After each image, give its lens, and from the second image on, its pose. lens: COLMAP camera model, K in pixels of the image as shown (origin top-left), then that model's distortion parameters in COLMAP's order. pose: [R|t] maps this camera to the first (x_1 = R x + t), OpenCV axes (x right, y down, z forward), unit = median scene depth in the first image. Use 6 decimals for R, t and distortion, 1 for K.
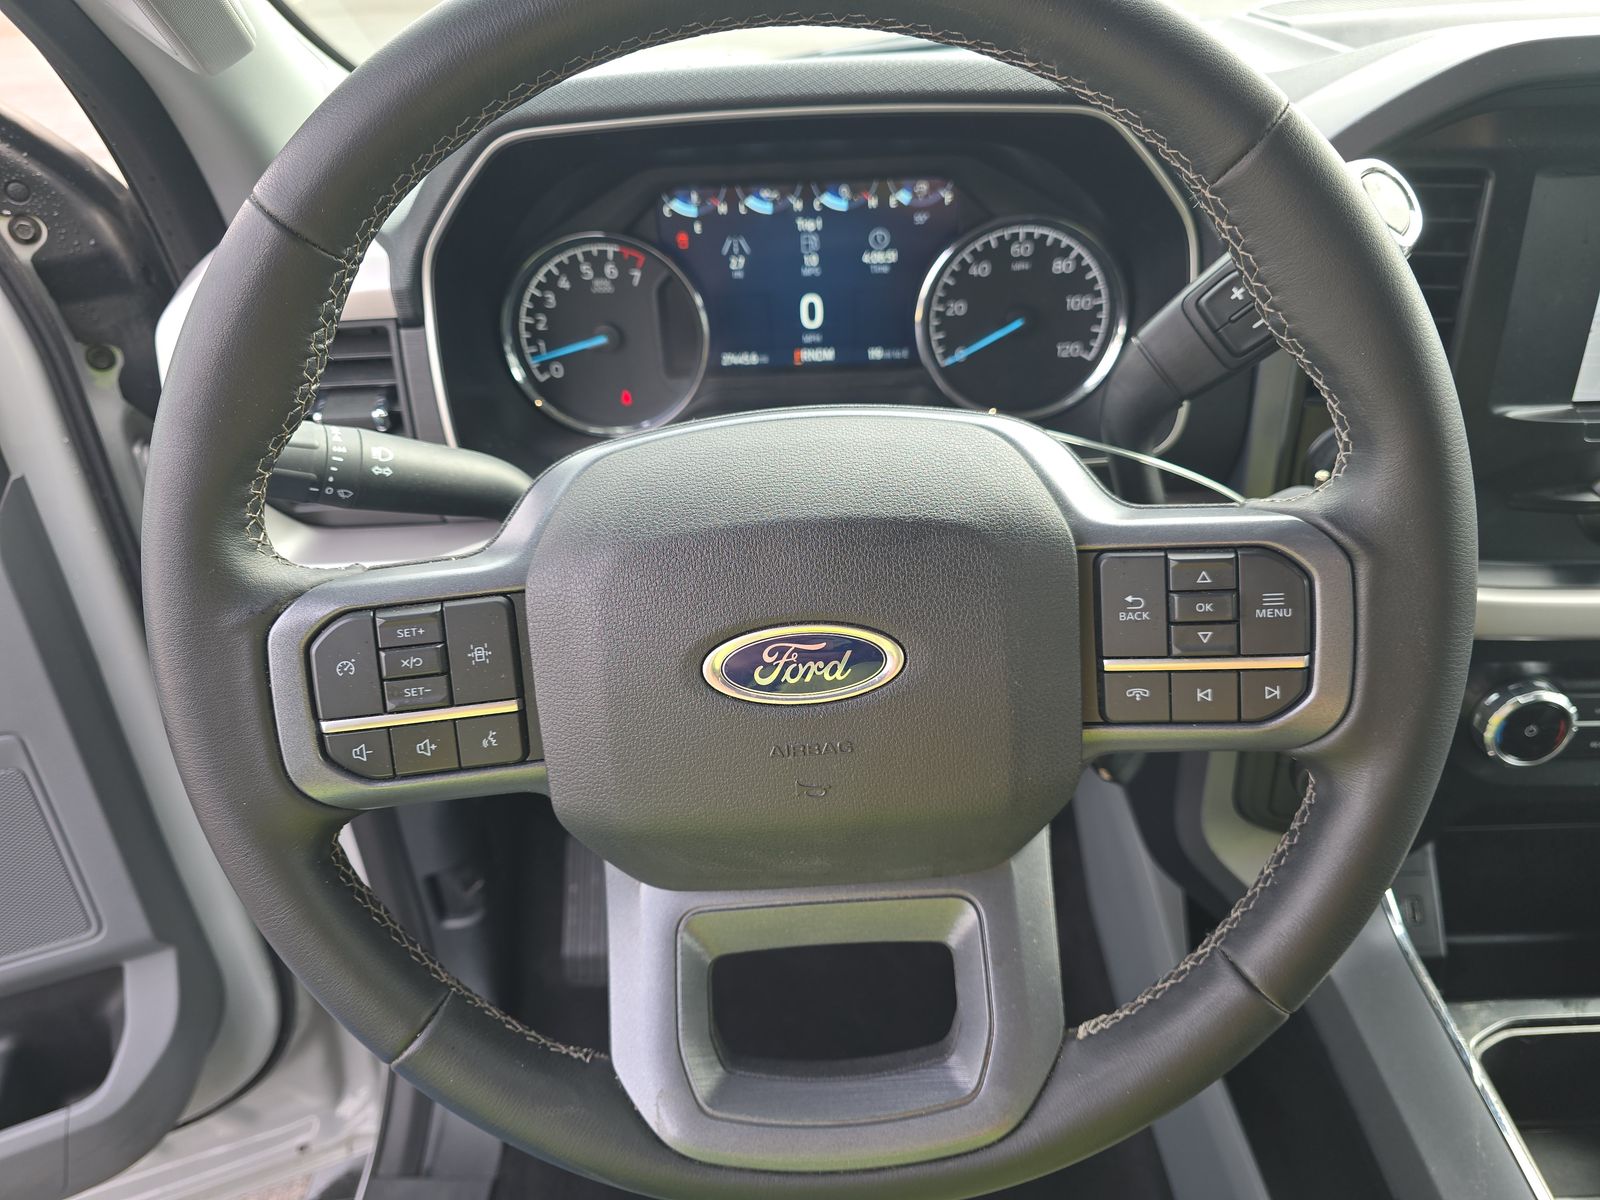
lens RADIAL K [[1143.7, 0, 800.0], [0, 1143.7, 600.0], [0, 0, 1]] dist [0.043849, -0.102780]
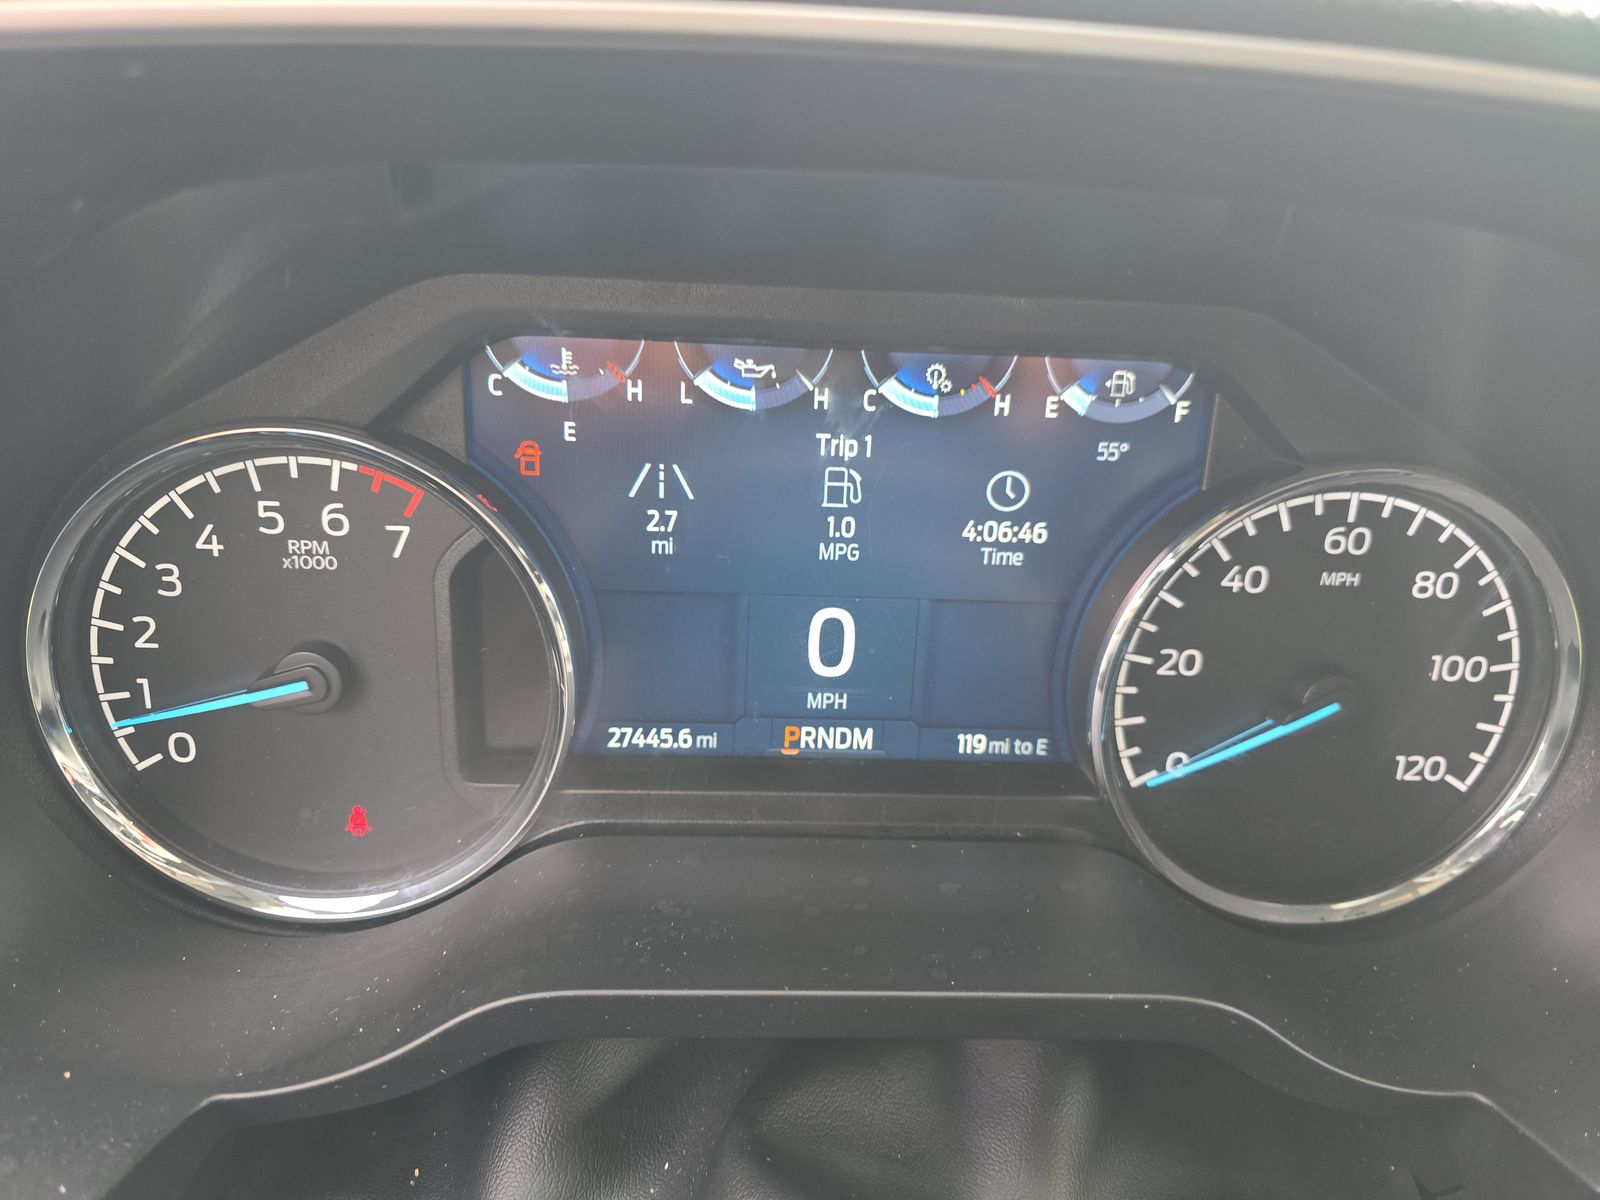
lens RADIAL K [[1143.7, 0, 800.0], [0, 1143.7, 600.0], [0, 0, 1]] dist [0.043849, -0.102780]
pose [[0.992448, 0.061207, 0.106301, -0.048003], [-0.043499, 0.985905, -0.161551, -0.204091], [-0.114691, 0.155707, 0.981123, 0.604528]]
